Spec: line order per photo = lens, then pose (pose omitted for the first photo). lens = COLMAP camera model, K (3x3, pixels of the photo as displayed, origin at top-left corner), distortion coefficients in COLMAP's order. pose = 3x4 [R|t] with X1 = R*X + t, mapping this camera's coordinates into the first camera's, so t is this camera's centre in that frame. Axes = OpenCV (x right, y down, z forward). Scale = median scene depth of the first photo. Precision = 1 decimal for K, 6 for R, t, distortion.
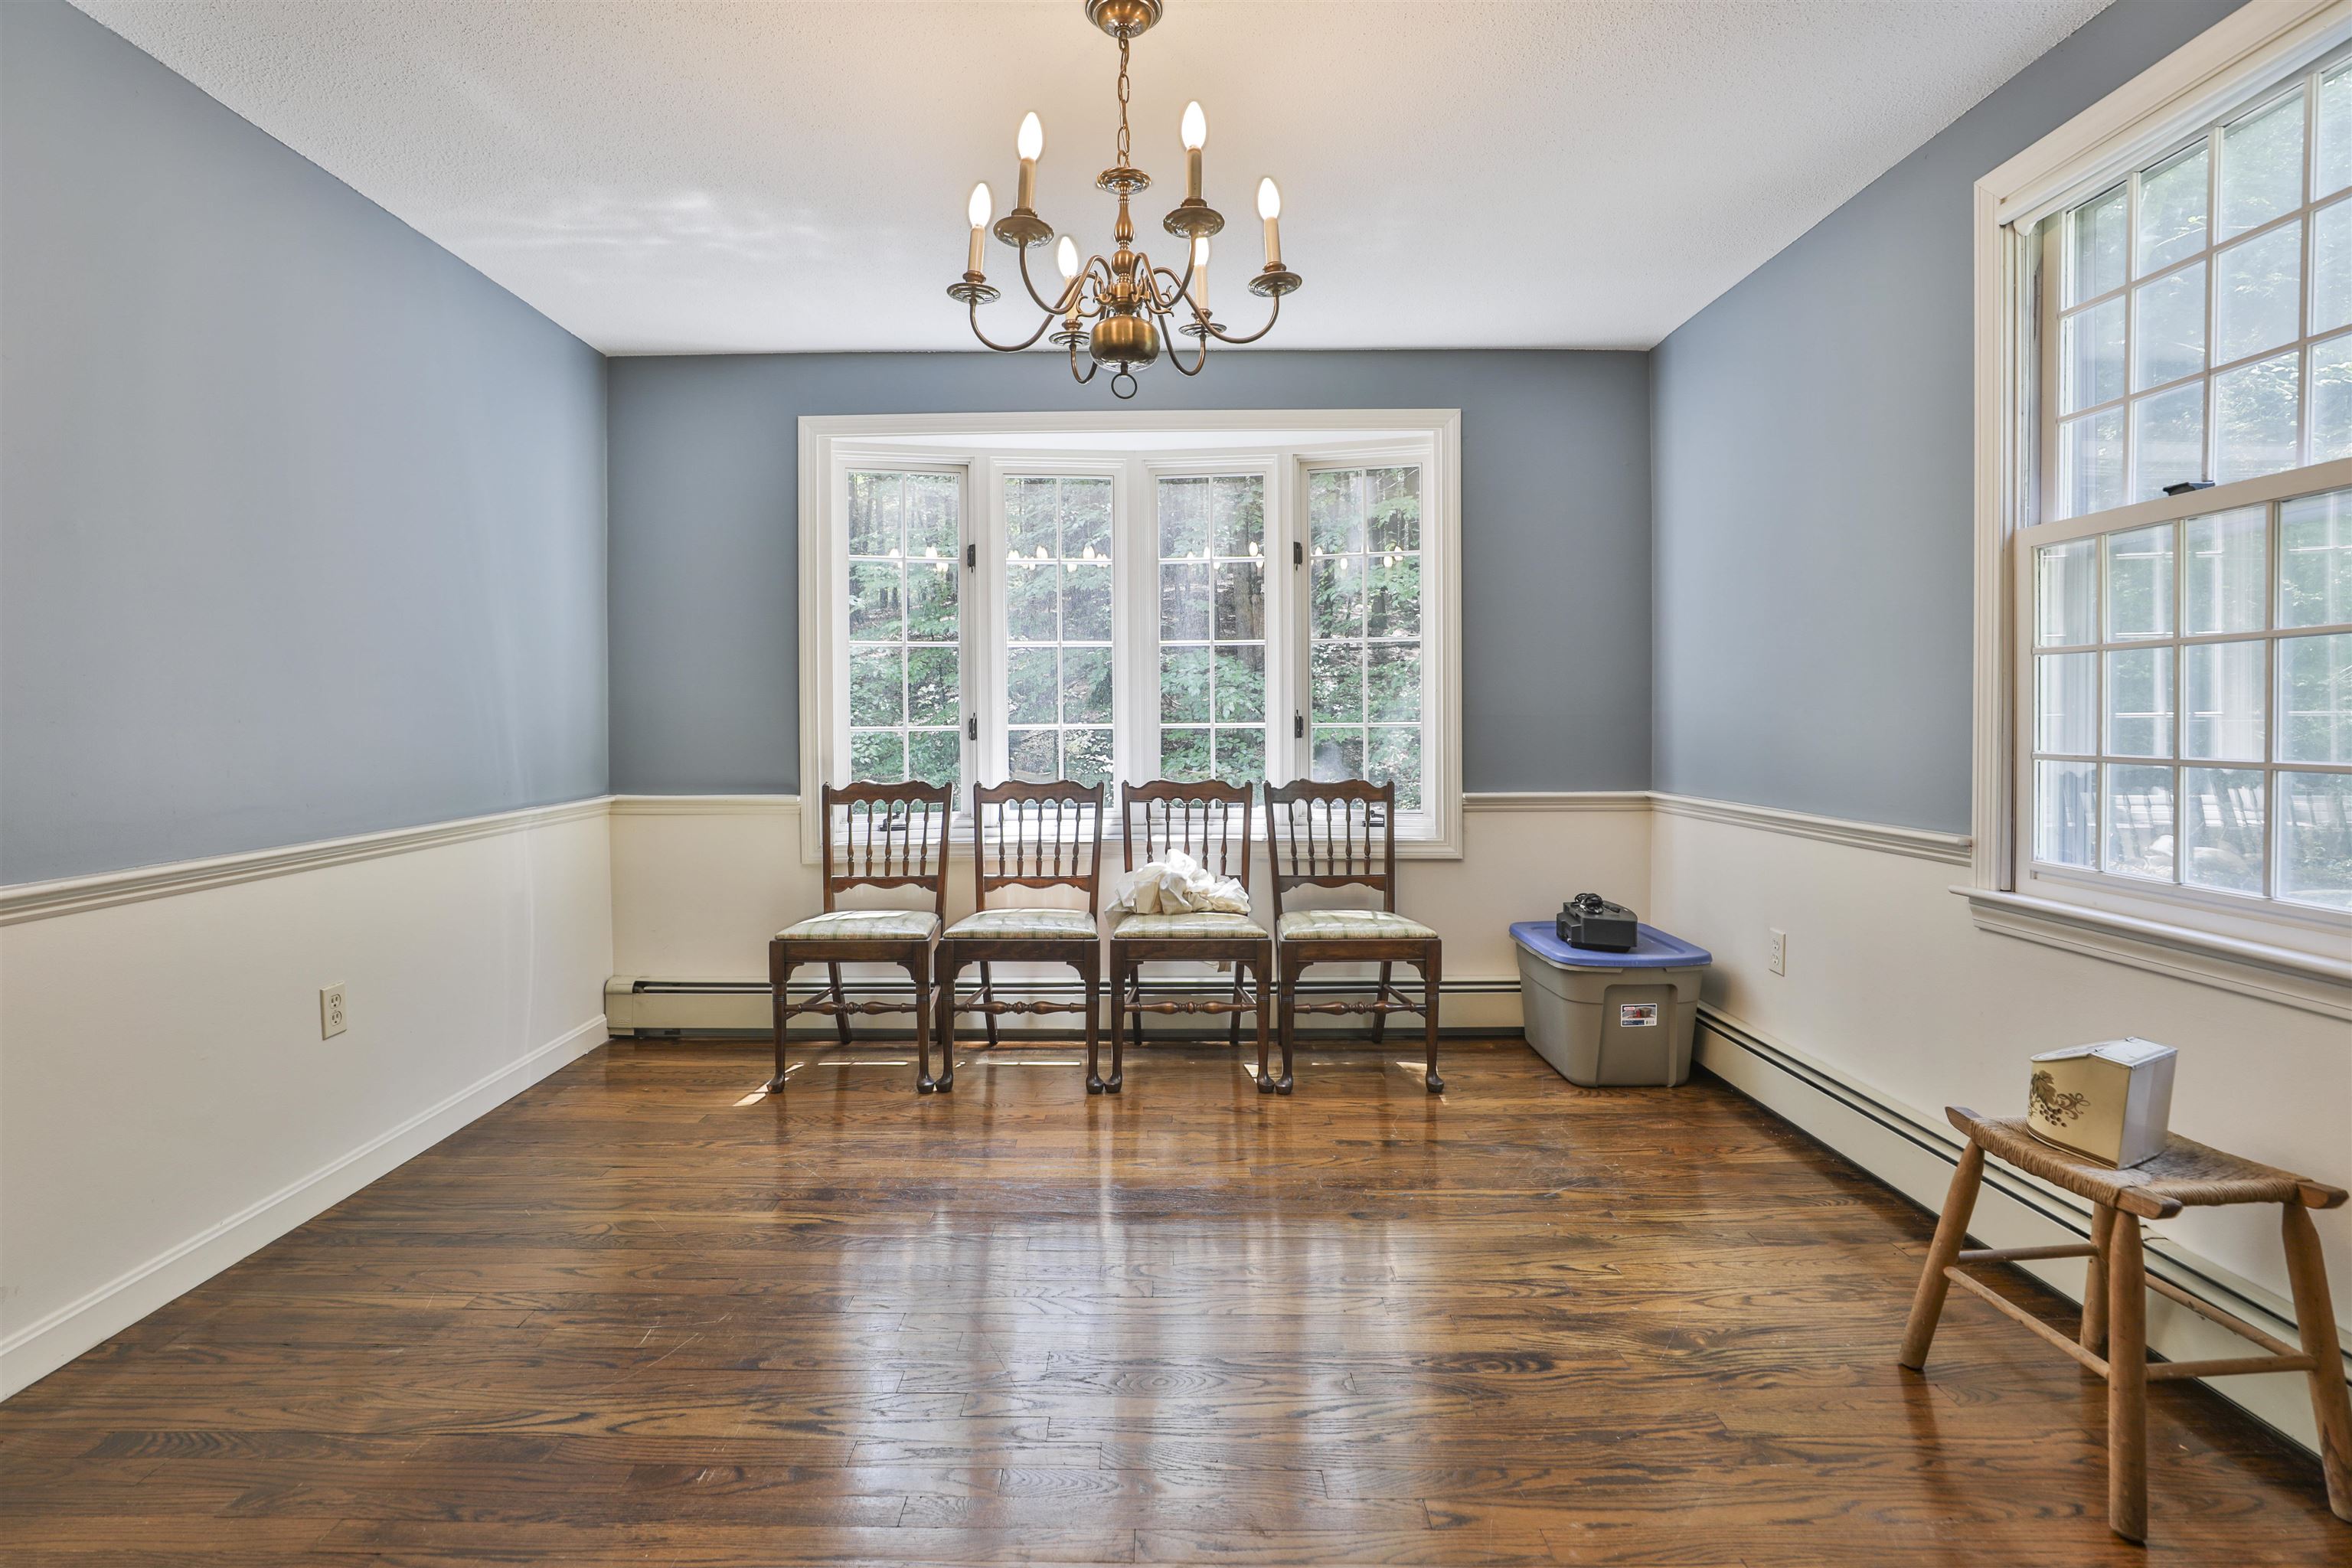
lens RADIAL K [[1092.4, 0, 1166.1], [0, 1092.4, 770.0], [0, 0, 1]] dist [-0.050080, 0.016794]
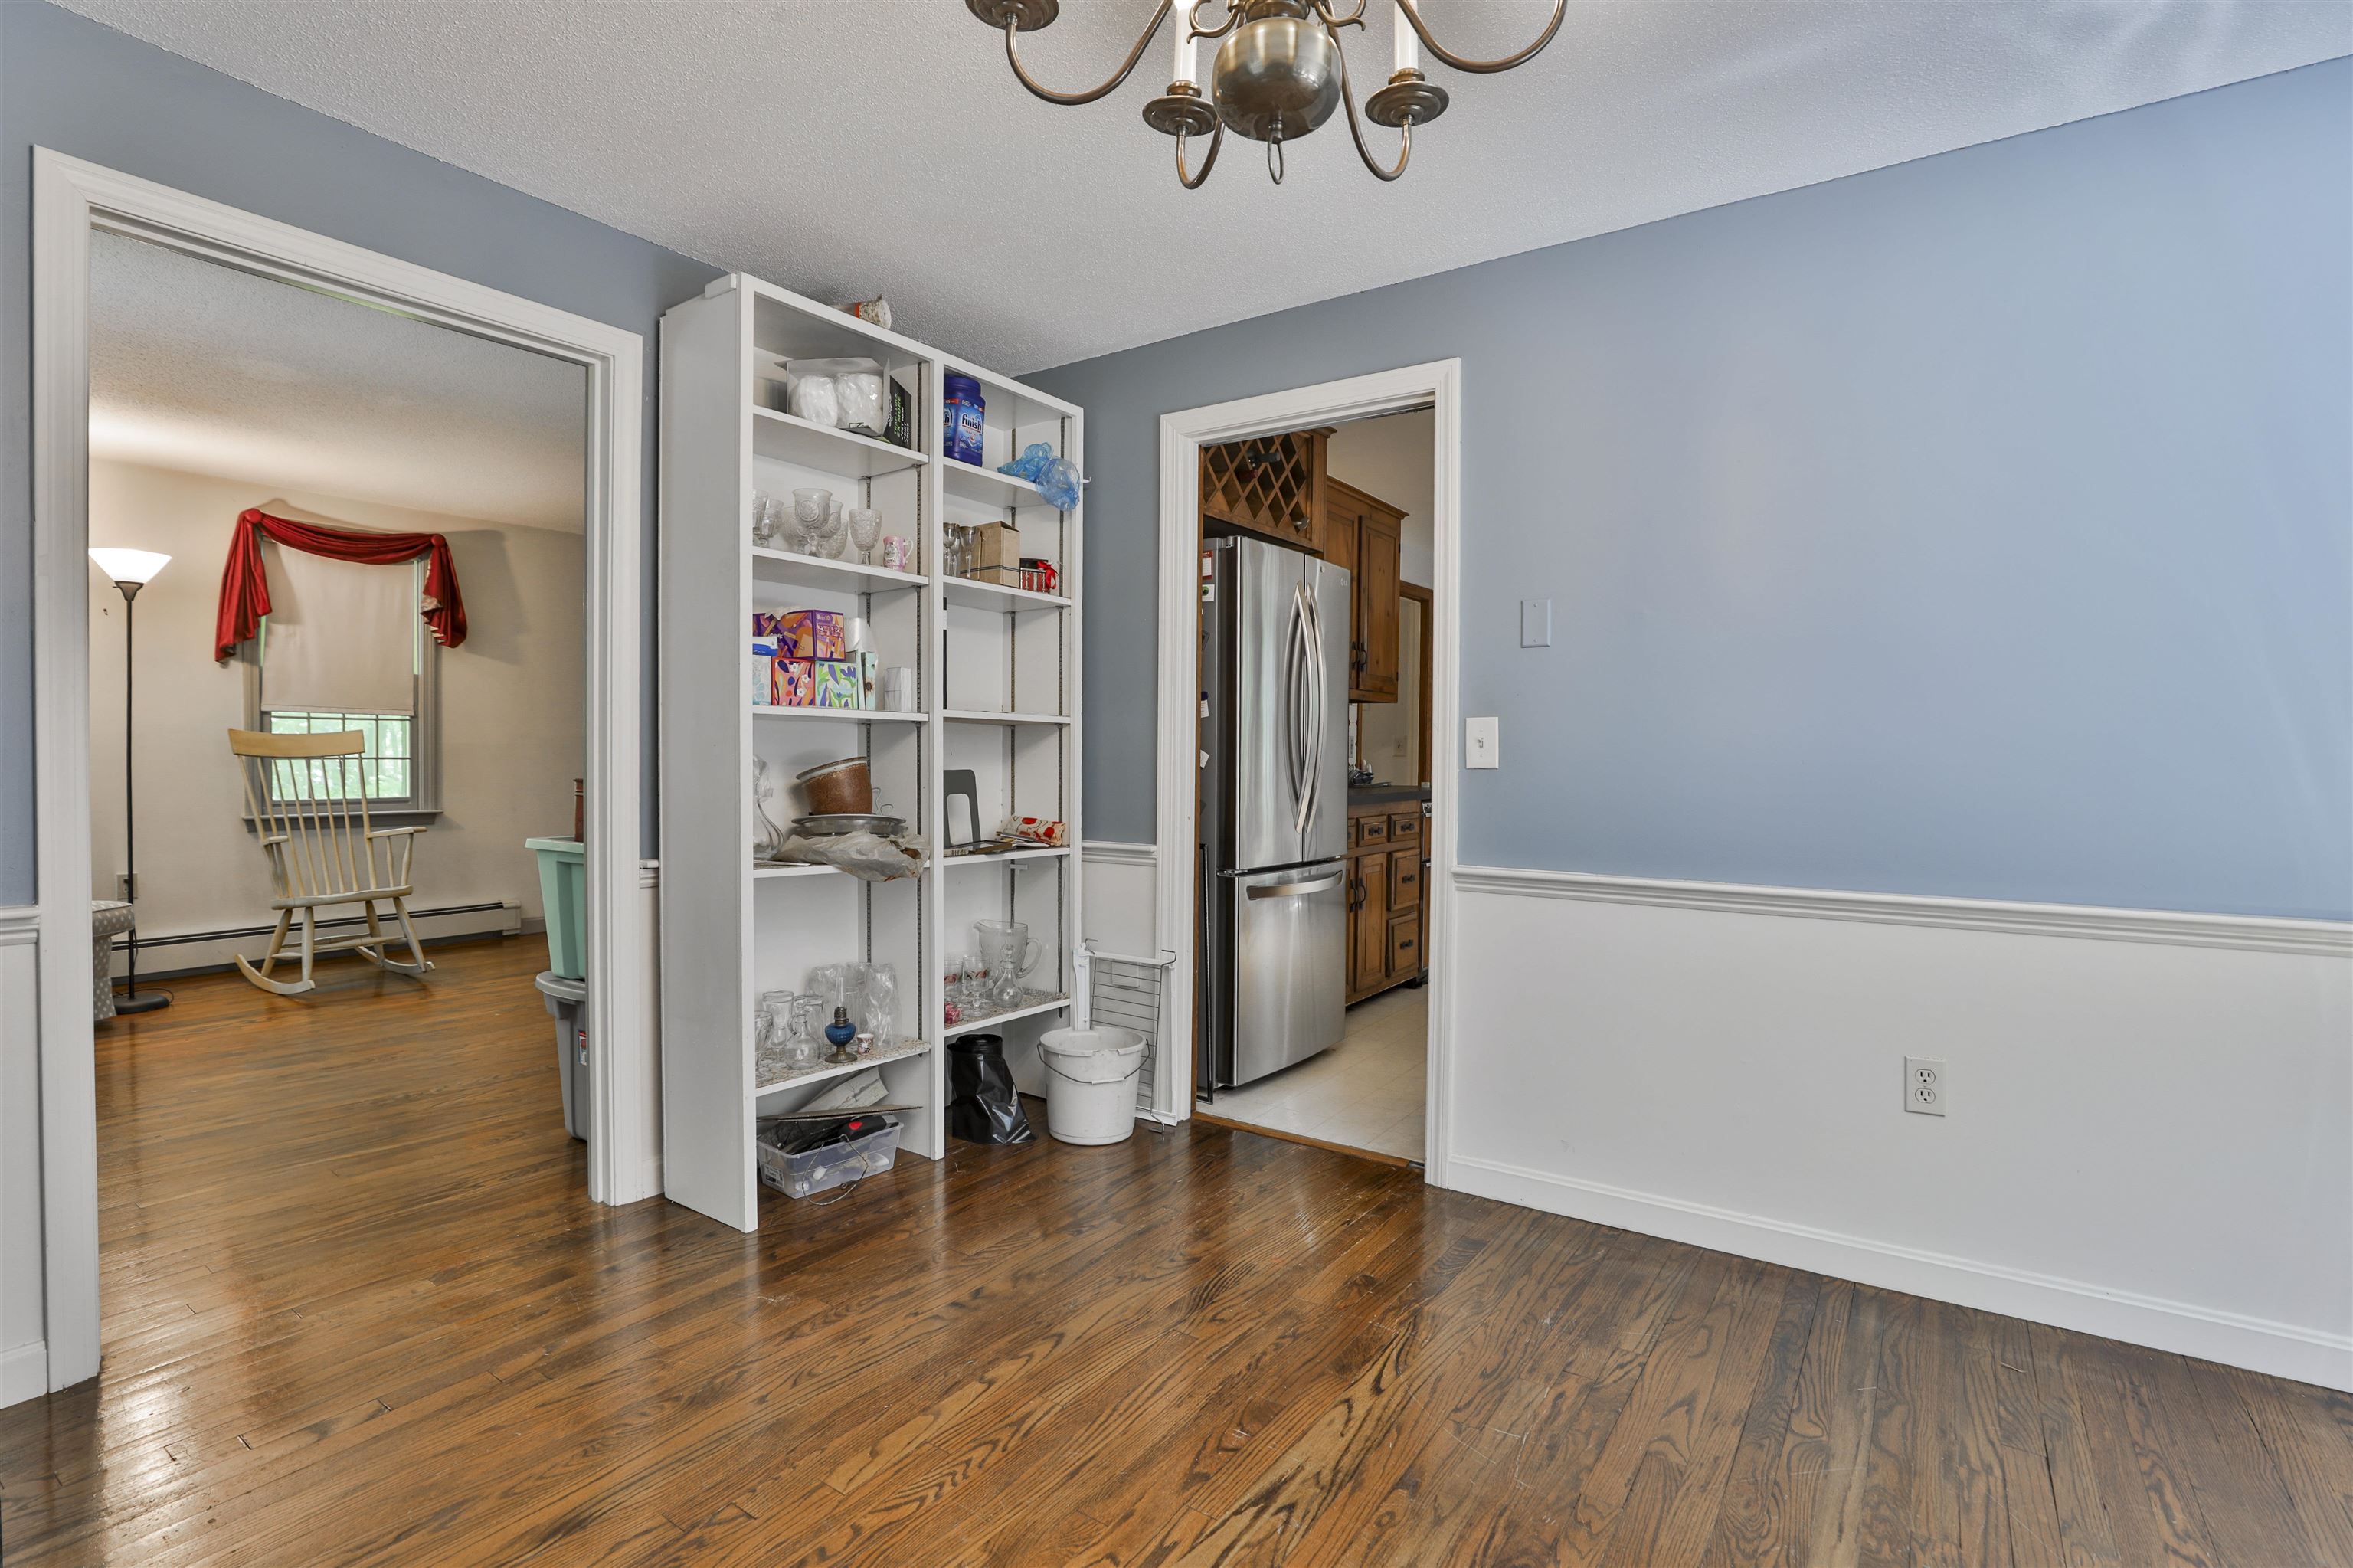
lens RADIAL K [[1100.2, 0, 1179.9], [0, 1100.2, 784.0], [0, 0, 1]] dist [-0.039756, 0.000219]
pose [[-0.586997, 0.015142, -0.809447, 0.383100], [-0.048006, 0.997415, 0.053472, -0.057794], [0.808164, 0.070246, -0.584753, 1.166201]]
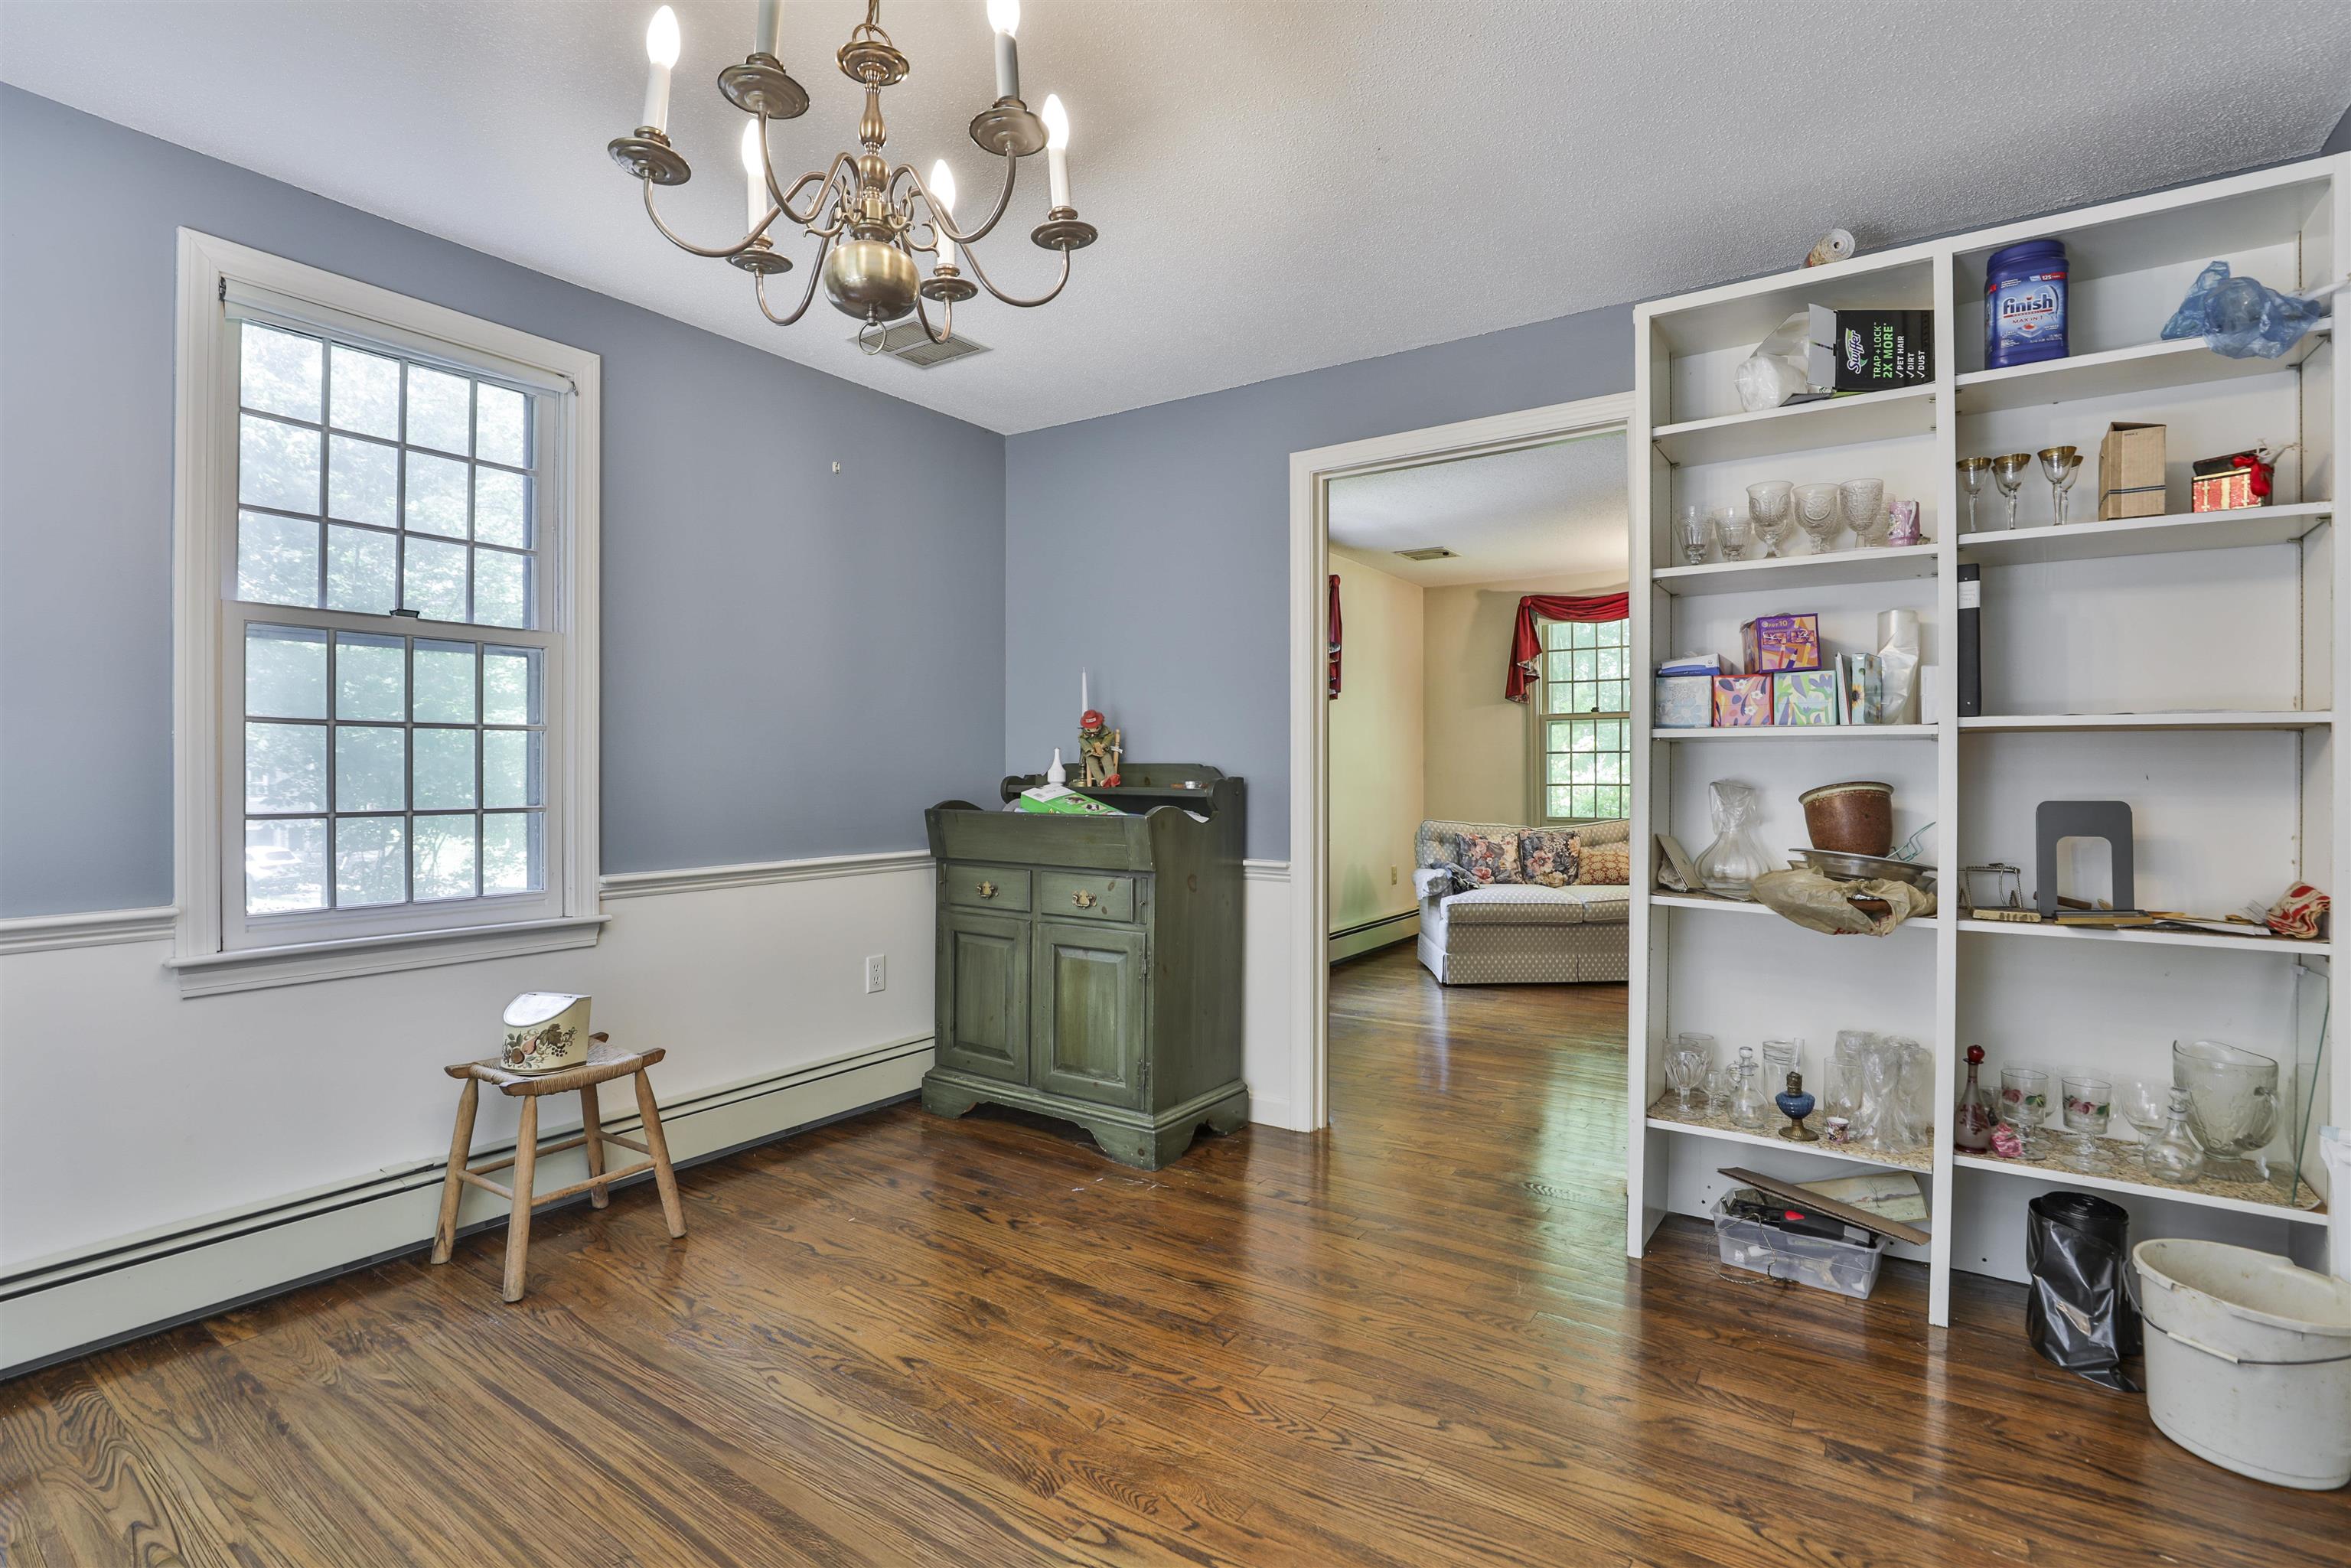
lens RADIAL K [[1099.2, 0, 1178.9], [0, 1099.2, 784.0], [0, 0, 1]] dist [-0.039756, 0.000219]
pose [[-0.815522, -0.006409, 0.578691, -0.571807], [0.028584, 0.998272, 0.051337, -0.074433], [-0.578020, 0.058408, -0.813930, 1.346202]]
